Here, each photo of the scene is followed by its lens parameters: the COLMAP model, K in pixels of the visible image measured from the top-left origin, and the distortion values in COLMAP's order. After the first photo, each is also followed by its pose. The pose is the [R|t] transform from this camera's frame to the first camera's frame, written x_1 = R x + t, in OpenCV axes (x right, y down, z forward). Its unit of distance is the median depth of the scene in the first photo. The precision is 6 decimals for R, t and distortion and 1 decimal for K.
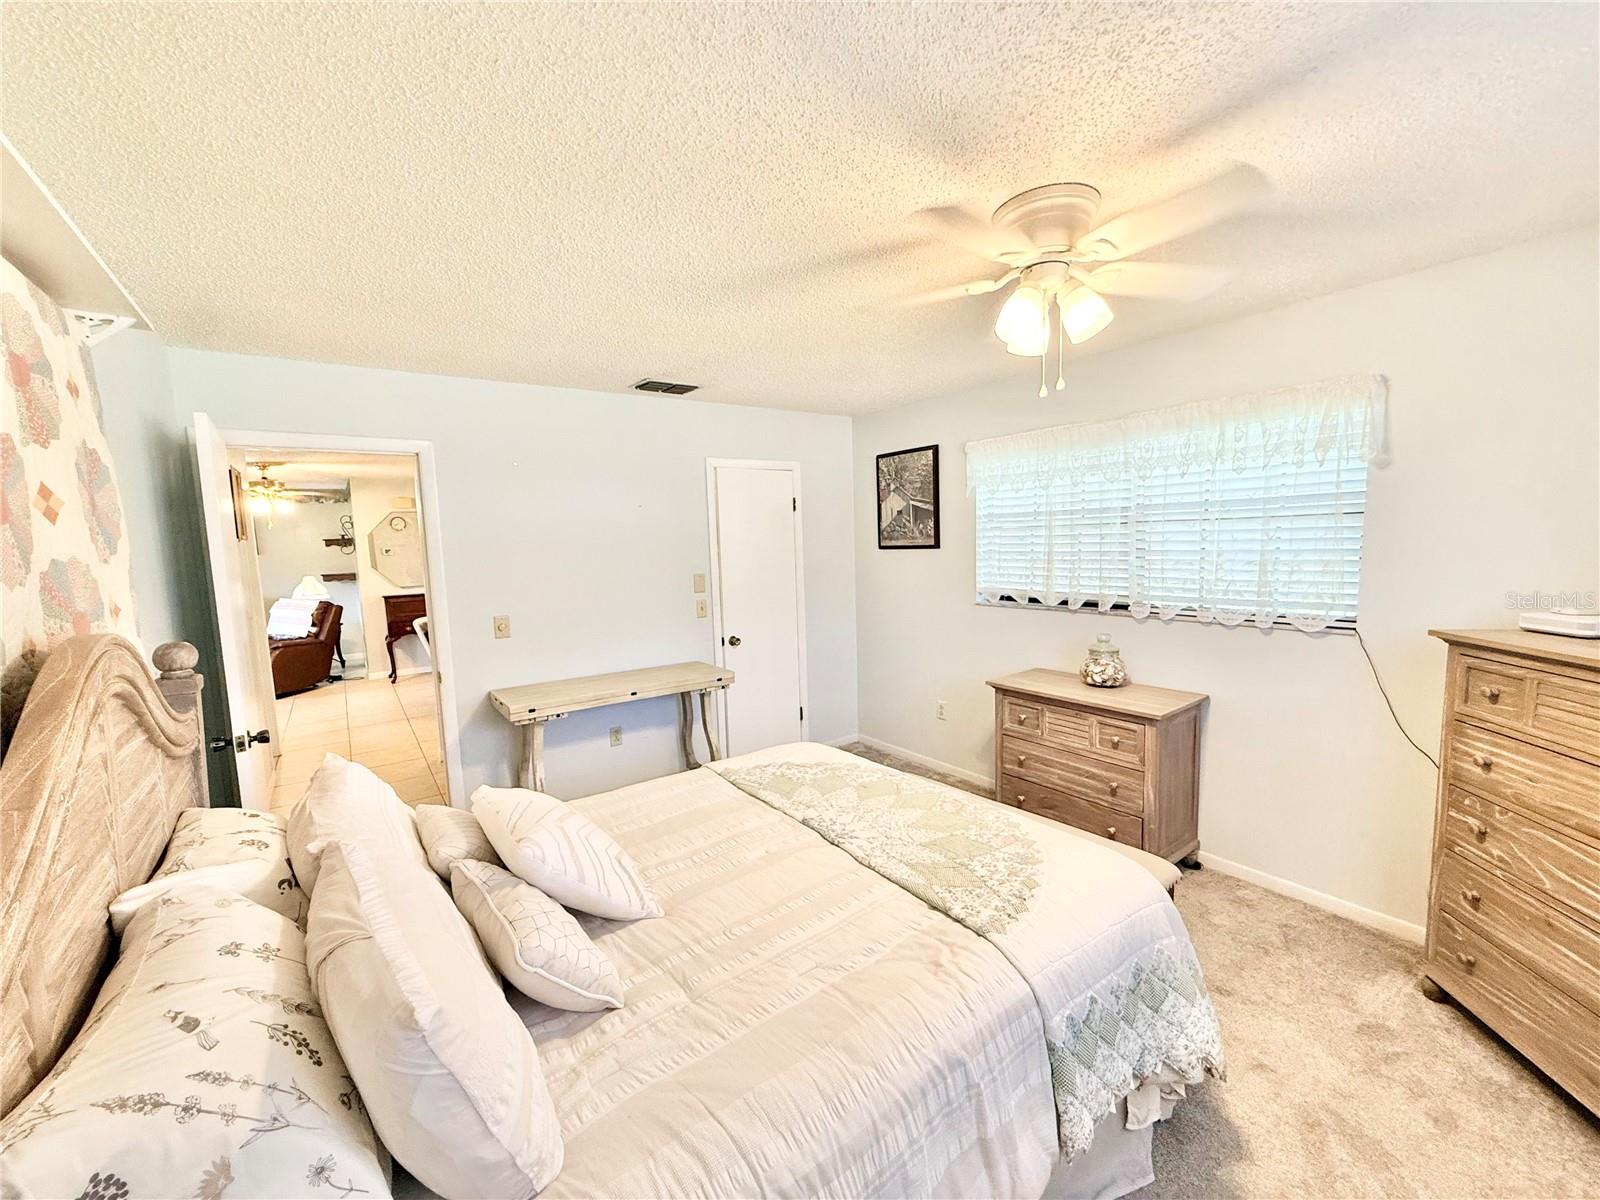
lens RADIAL K [[632.2, 0, 790.6], [0, 632.2, 602.4], [0, 0, 1]] dist [-0.001261, 0.000692]
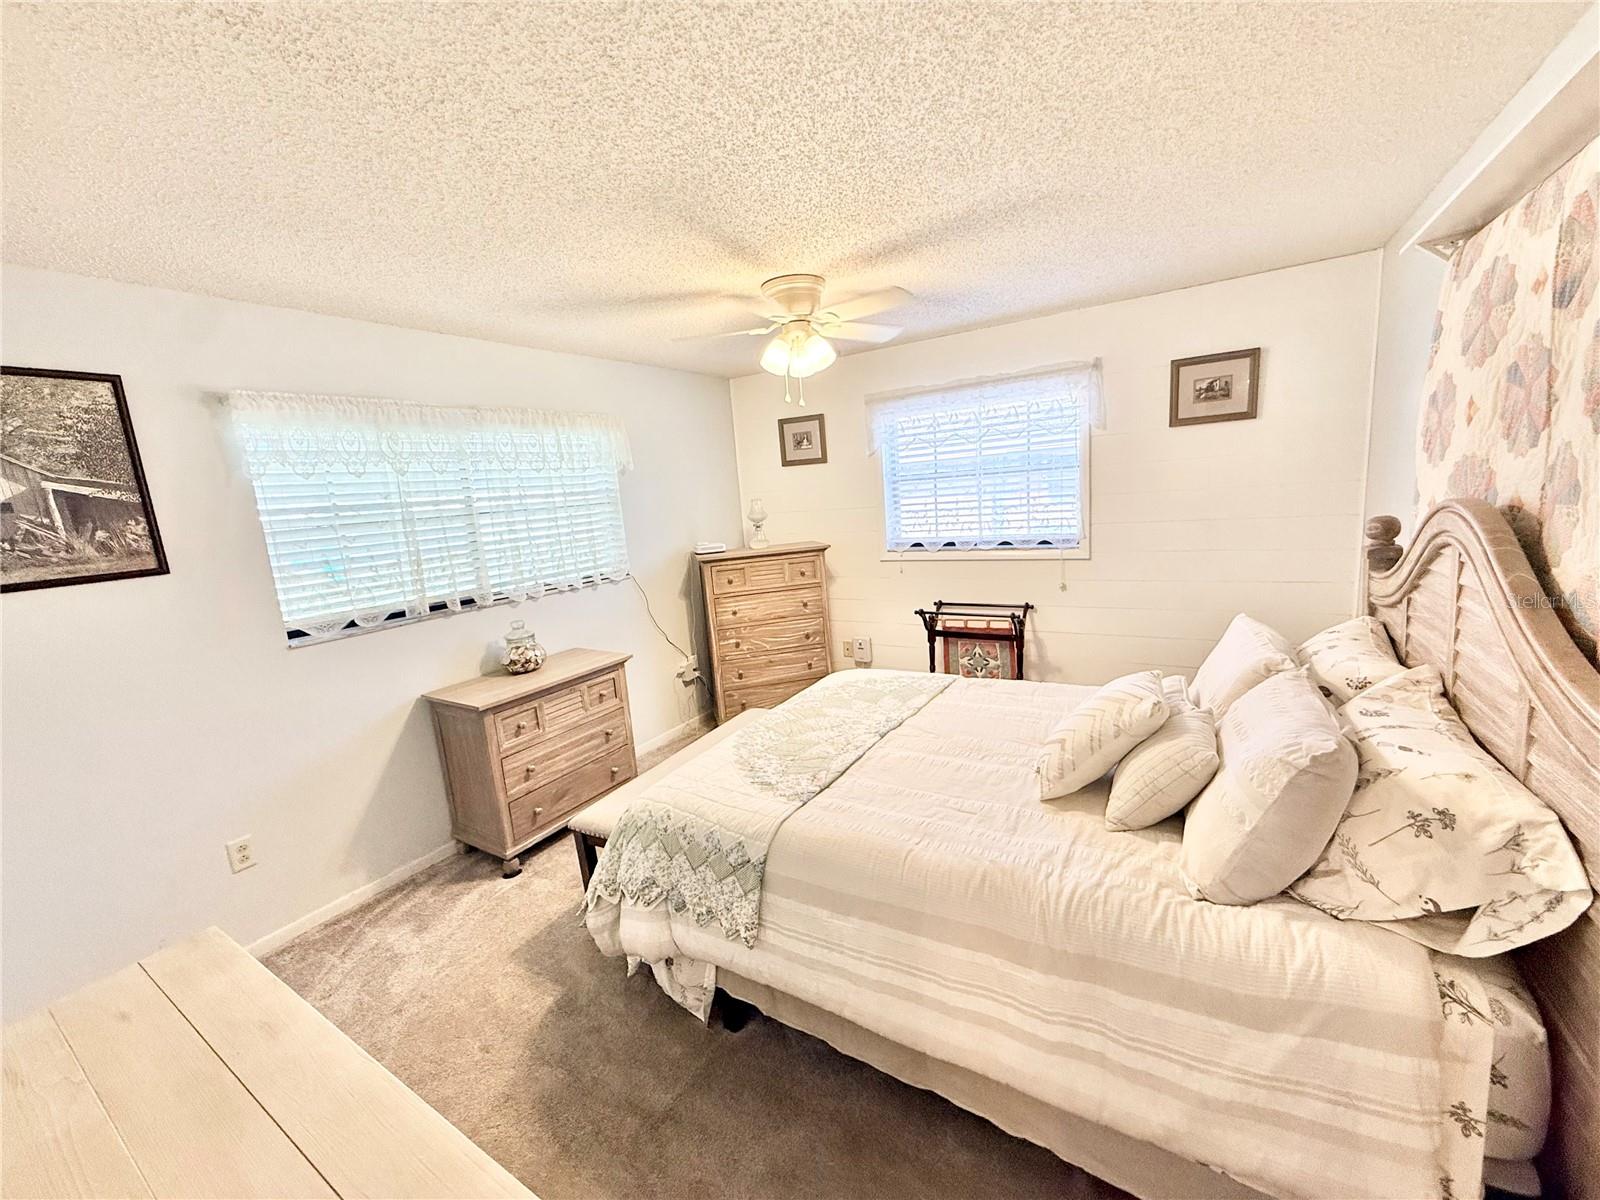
lens RADIAL K [[632.2, 0, 798.9], [0, 632.2, 600.7], [0, 0, 1]] dist [-0.001261, 0.000692]
pose [[-0.367538, -0.100678, 0.924543, -0.653997], [0.184225, 0.966542, 0.178487, -0.085878], [-0.911579, 0.235925, -0.336694, 0.993125]]
